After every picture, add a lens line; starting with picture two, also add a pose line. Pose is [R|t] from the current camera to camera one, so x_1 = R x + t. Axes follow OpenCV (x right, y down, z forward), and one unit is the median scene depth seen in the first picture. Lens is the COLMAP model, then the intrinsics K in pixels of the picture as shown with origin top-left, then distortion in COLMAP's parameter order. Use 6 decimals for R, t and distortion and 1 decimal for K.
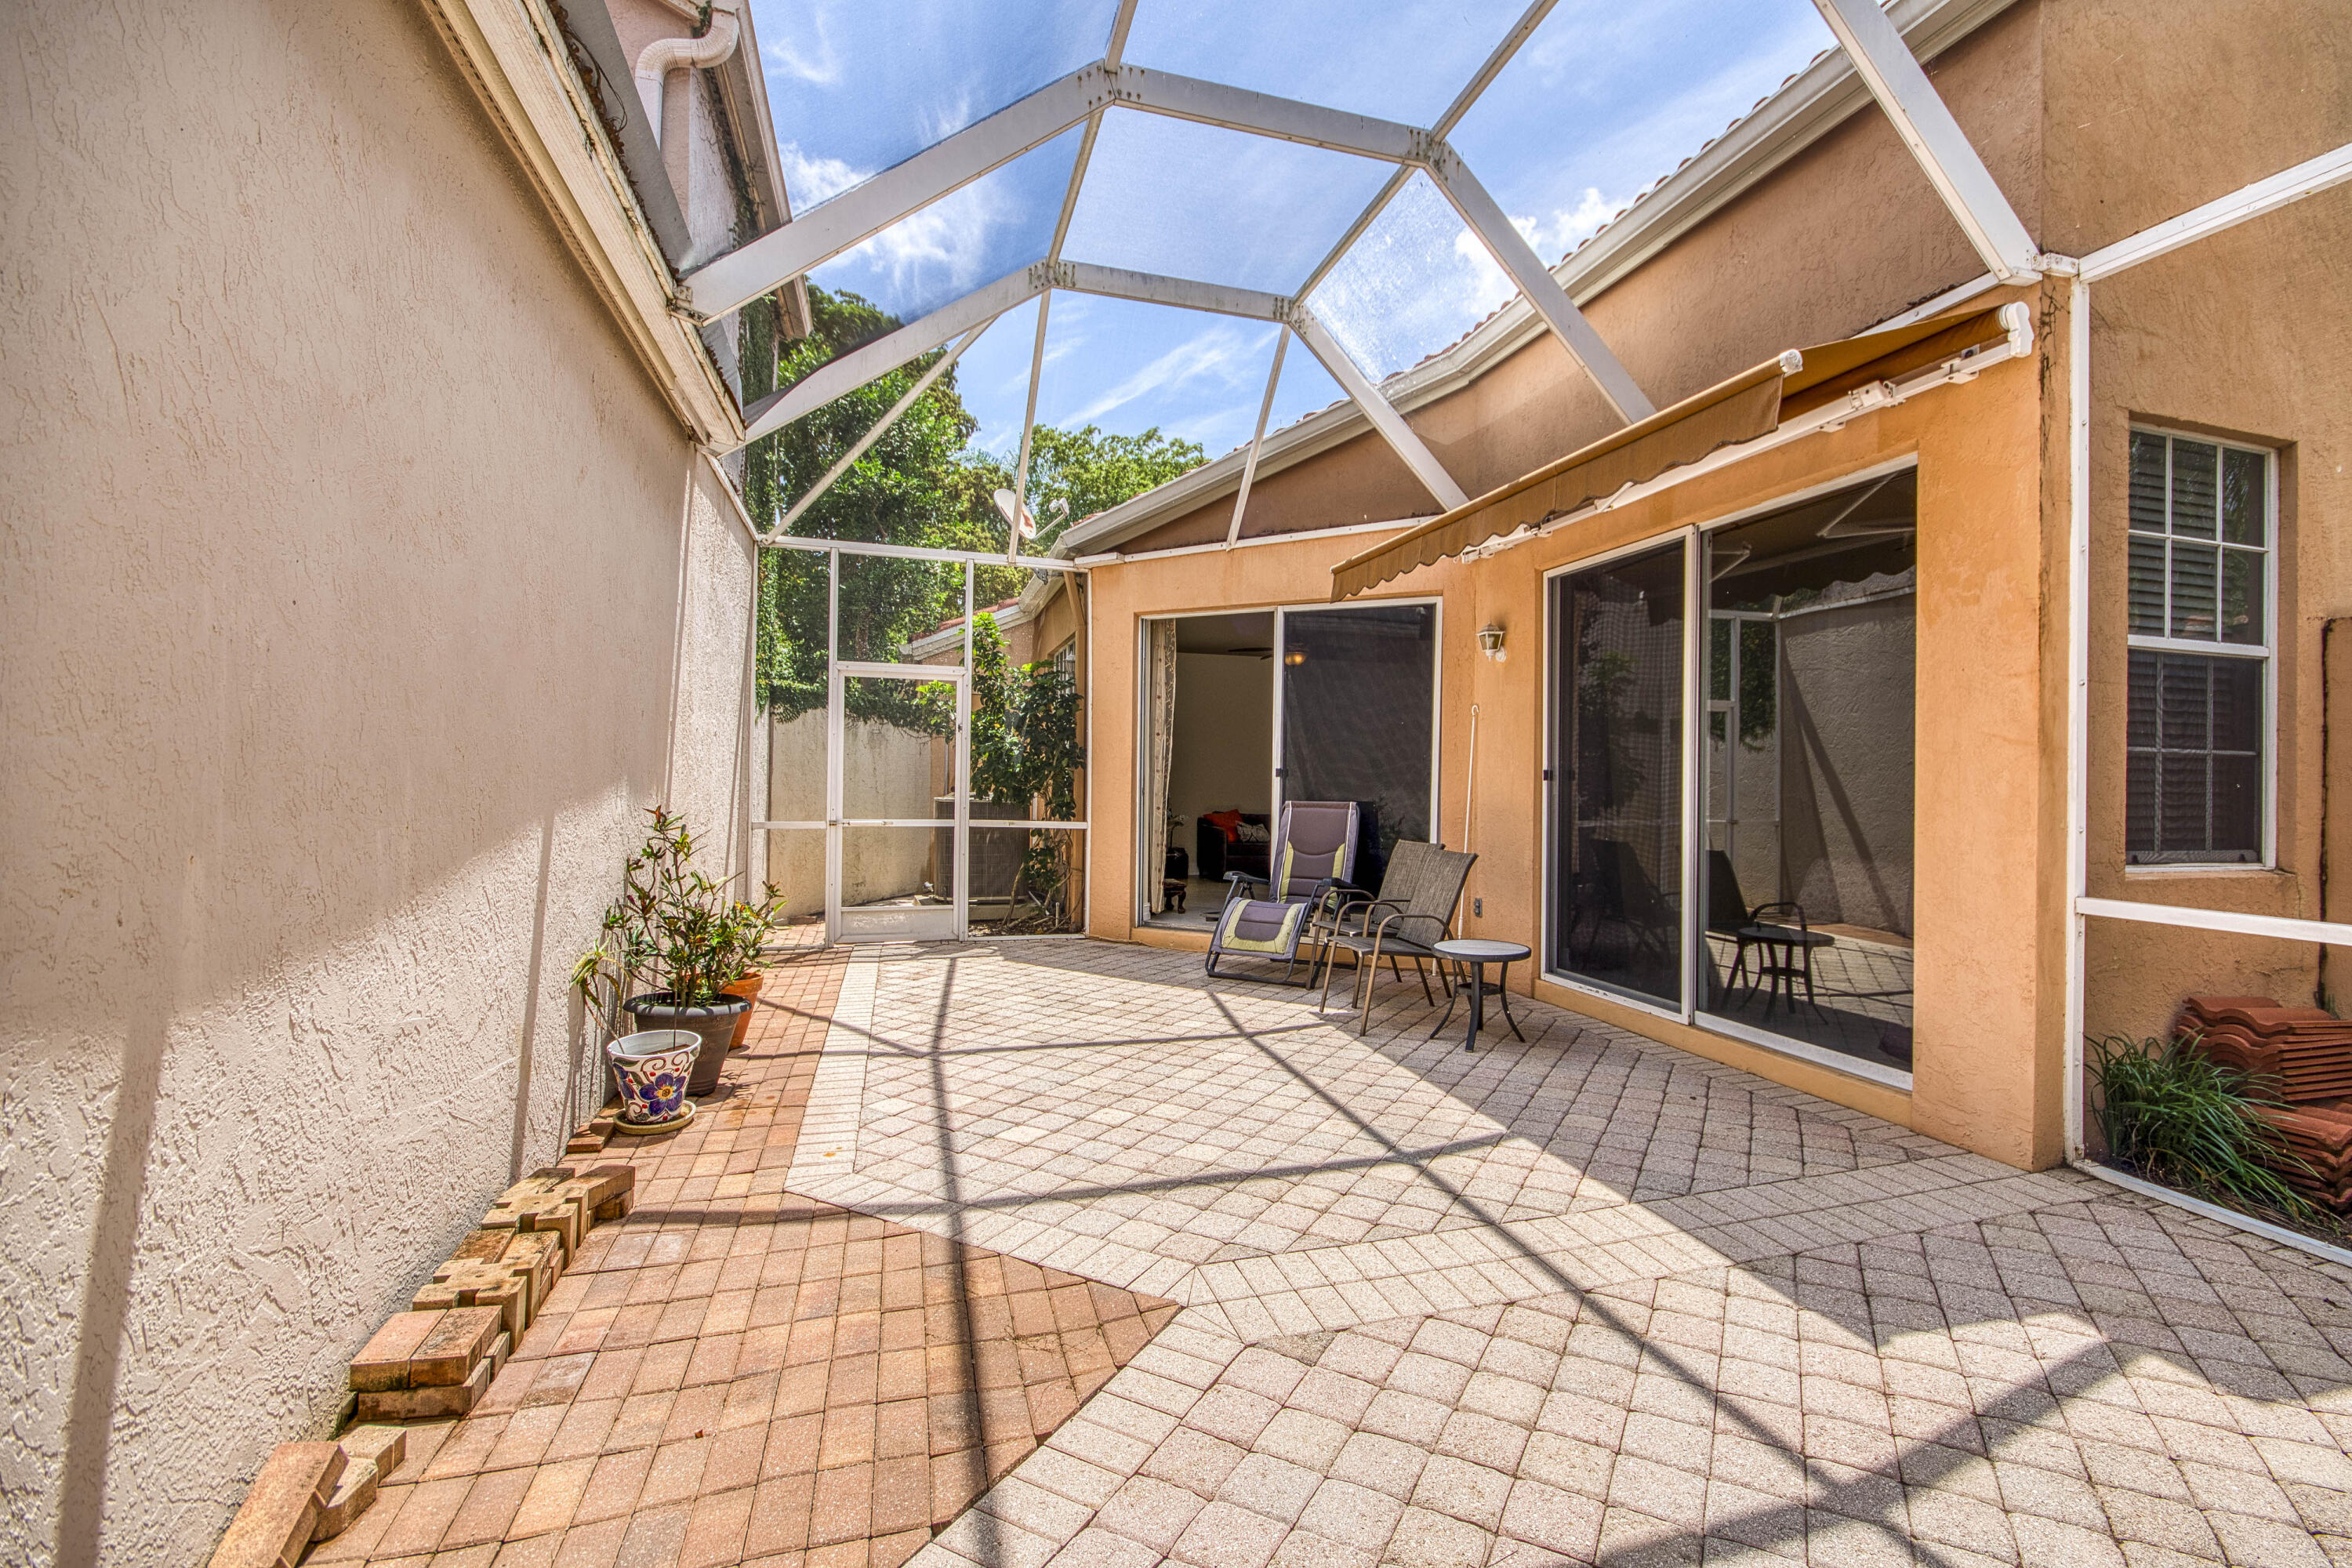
lens RADIAL K [[1030.9, 0, 1237.4], [0, 1030.9, 776.5], [0, 0, 1]] dist [0.013301, -0.013988]
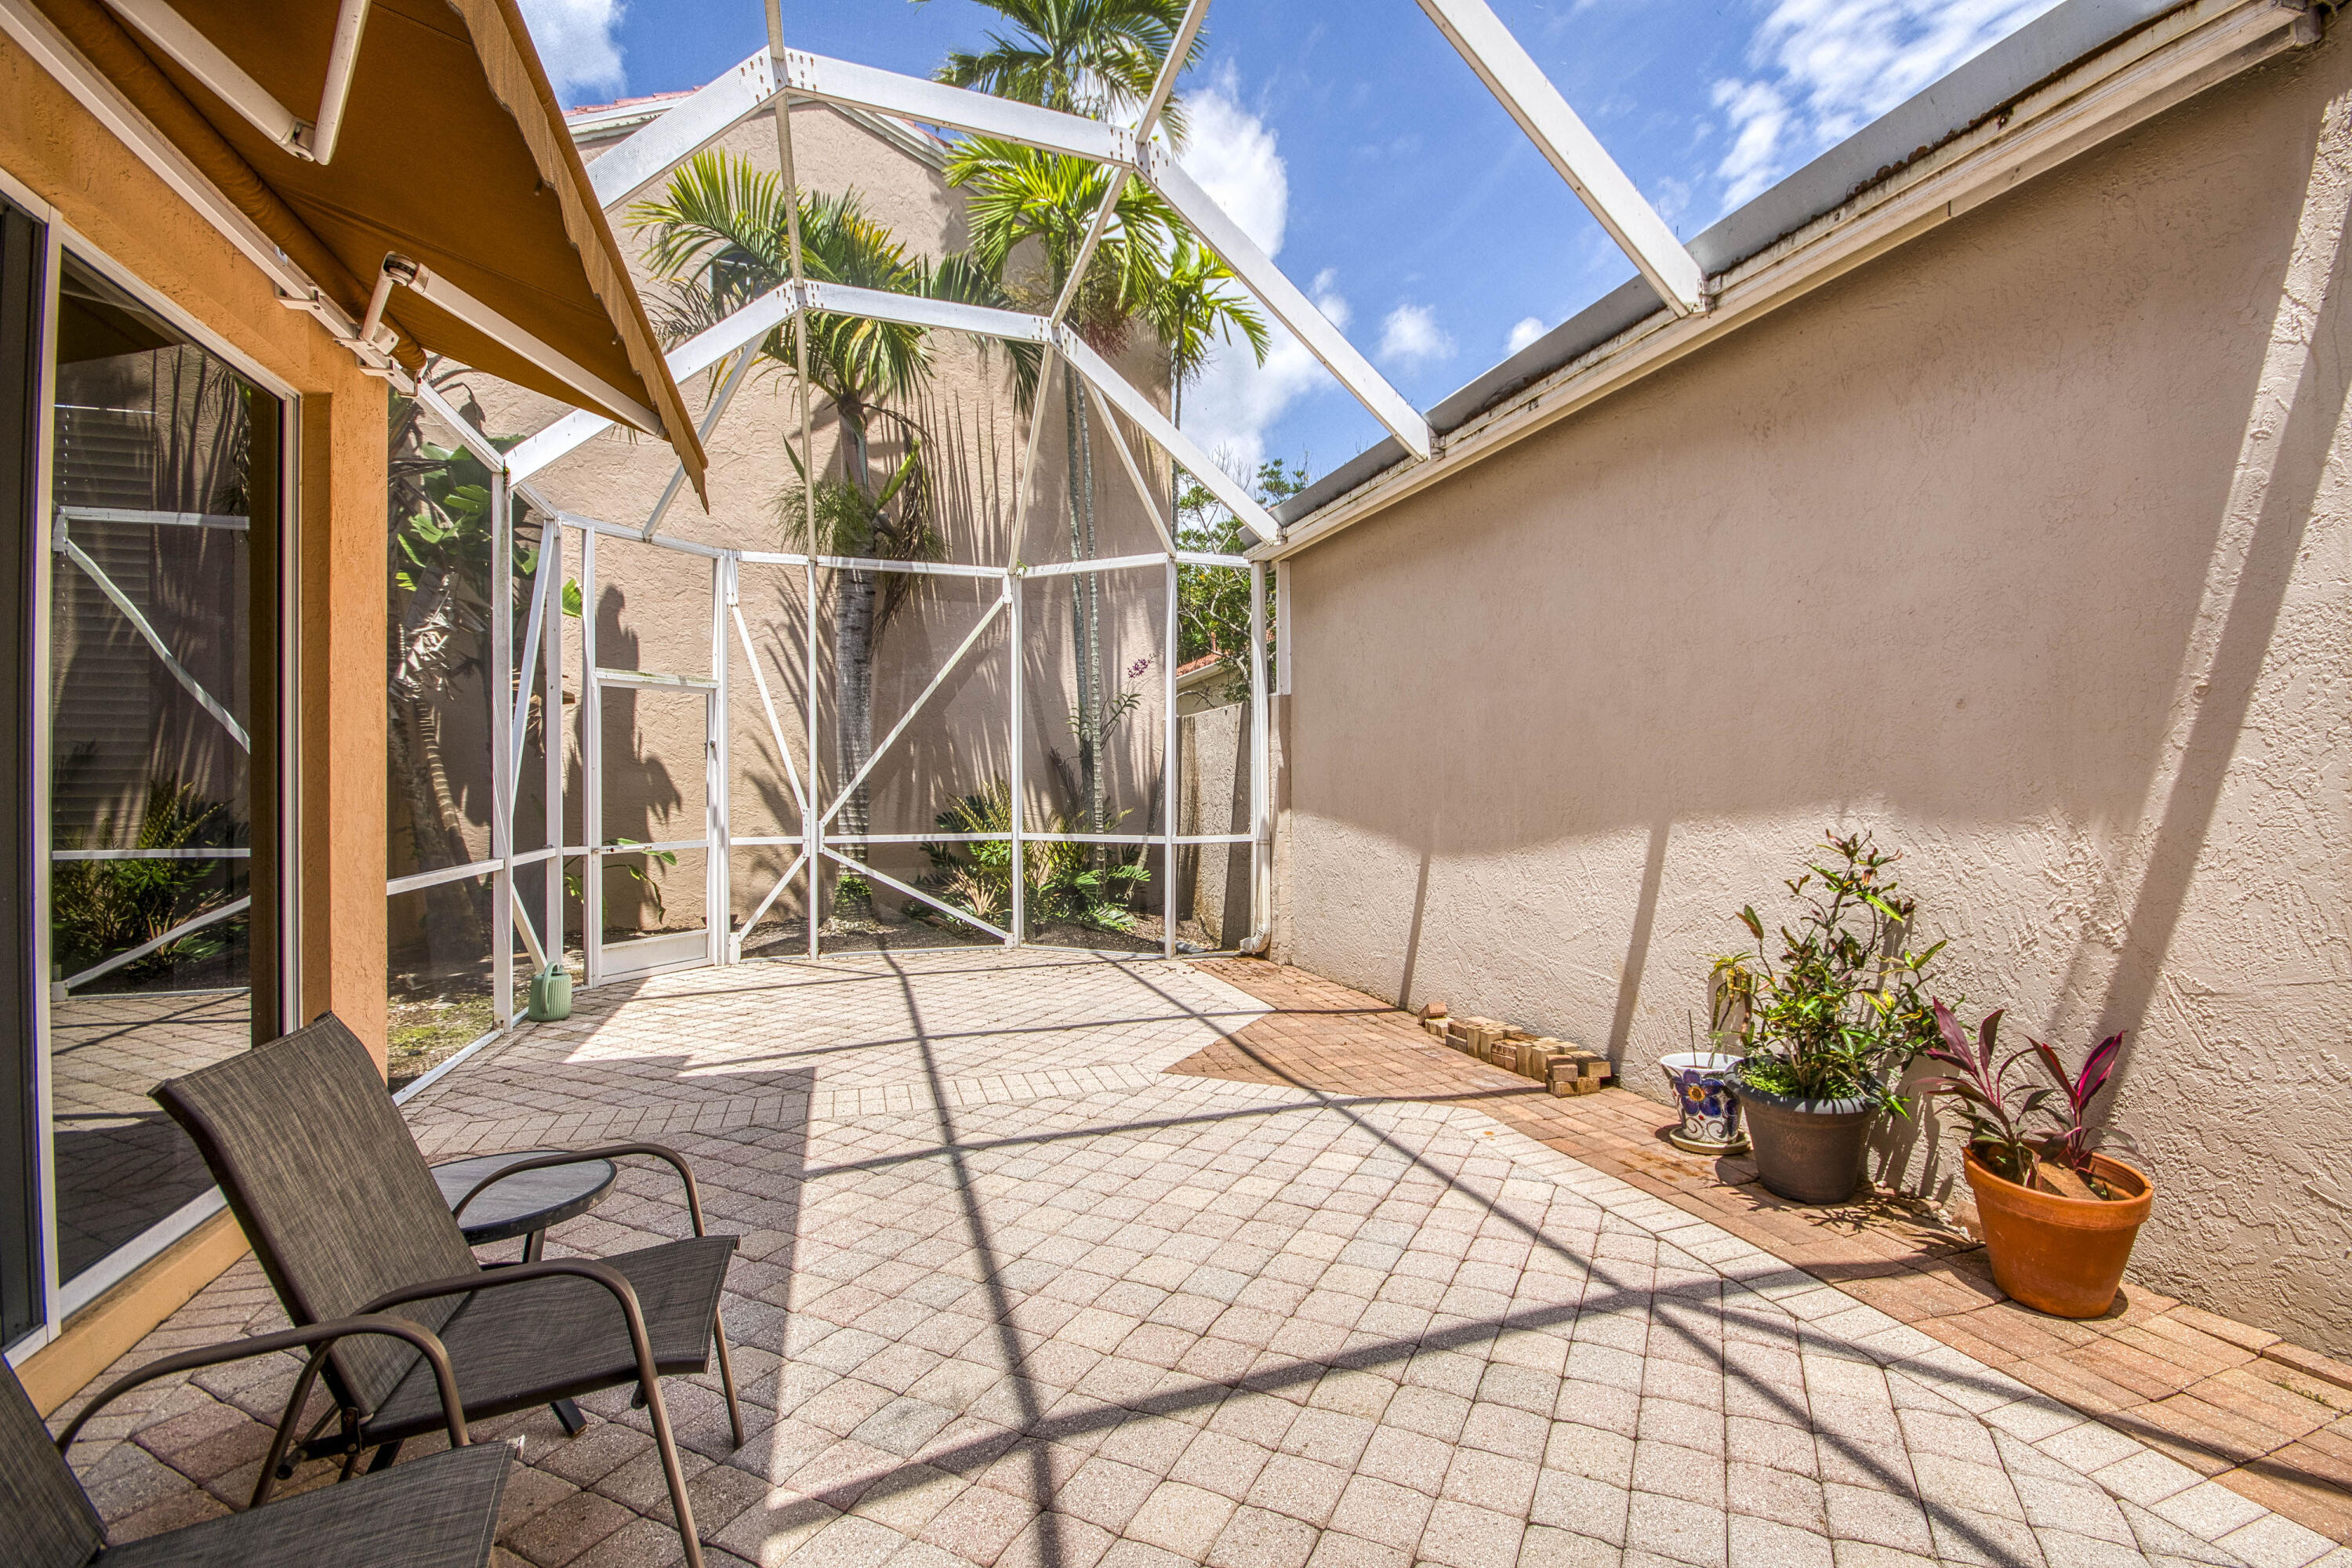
lens RADIAL K [[1030.9, 0, 1237.4], [0, 1030.9, 776.5], [0, 0, 1]] dist [0.013301, -0.013988]
pose [[-0.998841, -0.007203, -0.047579, -0.068743], [-0.006733, 0.999927, -0.010043, -0.001518], [0.047648, -0.009711, -0.998817, 2.007005]]
